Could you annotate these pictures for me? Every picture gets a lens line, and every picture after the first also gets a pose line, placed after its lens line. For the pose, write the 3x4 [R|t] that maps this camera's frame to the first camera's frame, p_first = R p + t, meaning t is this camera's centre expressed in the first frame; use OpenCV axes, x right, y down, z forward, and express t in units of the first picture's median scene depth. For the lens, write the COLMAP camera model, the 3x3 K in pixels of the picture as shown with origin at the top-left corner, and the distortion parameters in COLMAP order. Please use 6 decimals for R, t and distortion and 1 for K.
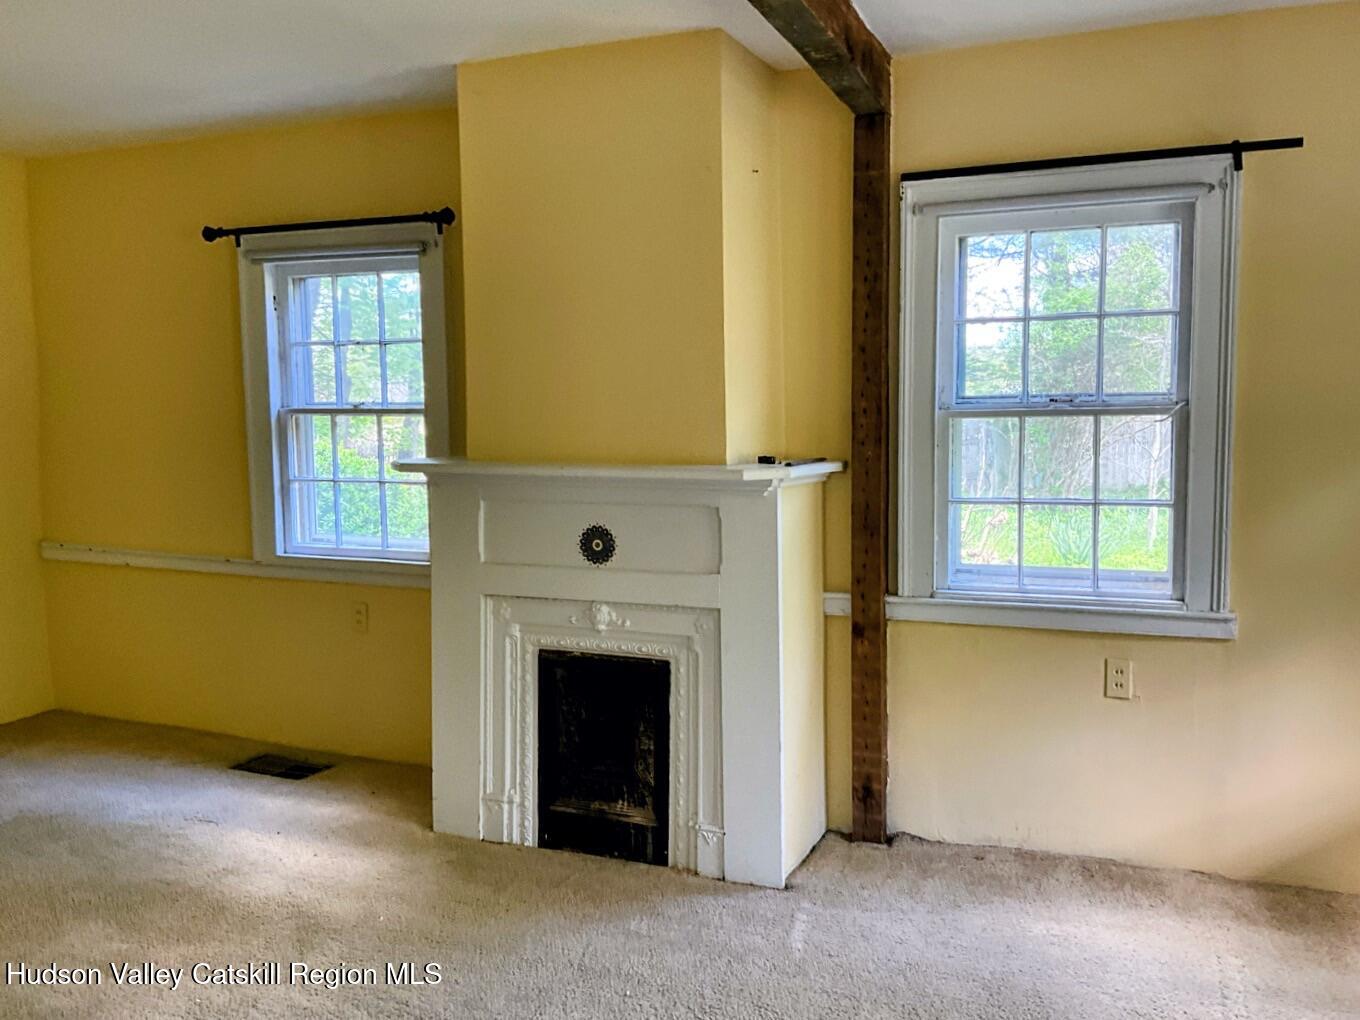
lens RADIAL K [[1161.6, 0, 680.3], [0, 1161.6, 514.3], [0, 0, 1]] dist [0.106979, -0.221698]
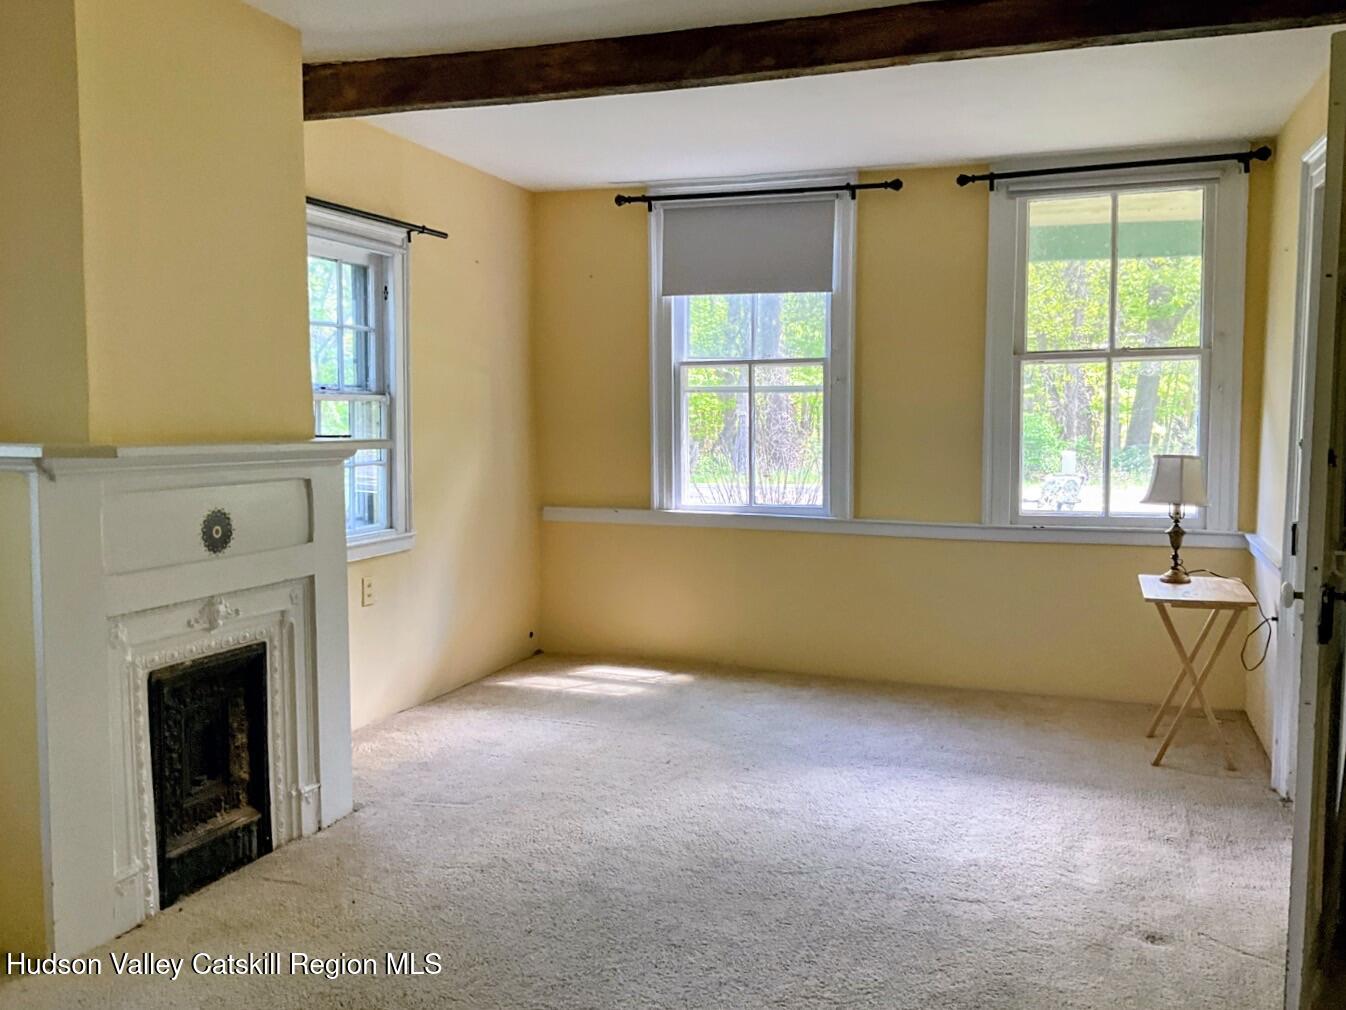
lens RADIAL K [[1149.6, 0, 673.3], [0, 1149.6, 509.3], [0, 0, 1]] dist [0.106979, -0.221698]
pose [[-0.027583, -0.075881, 0.996735, -0.986028], [0.115962, 0.990140, 0.078588, -0.021119], [-0.992871, 0.117751, -0.018512, 0.658491]]
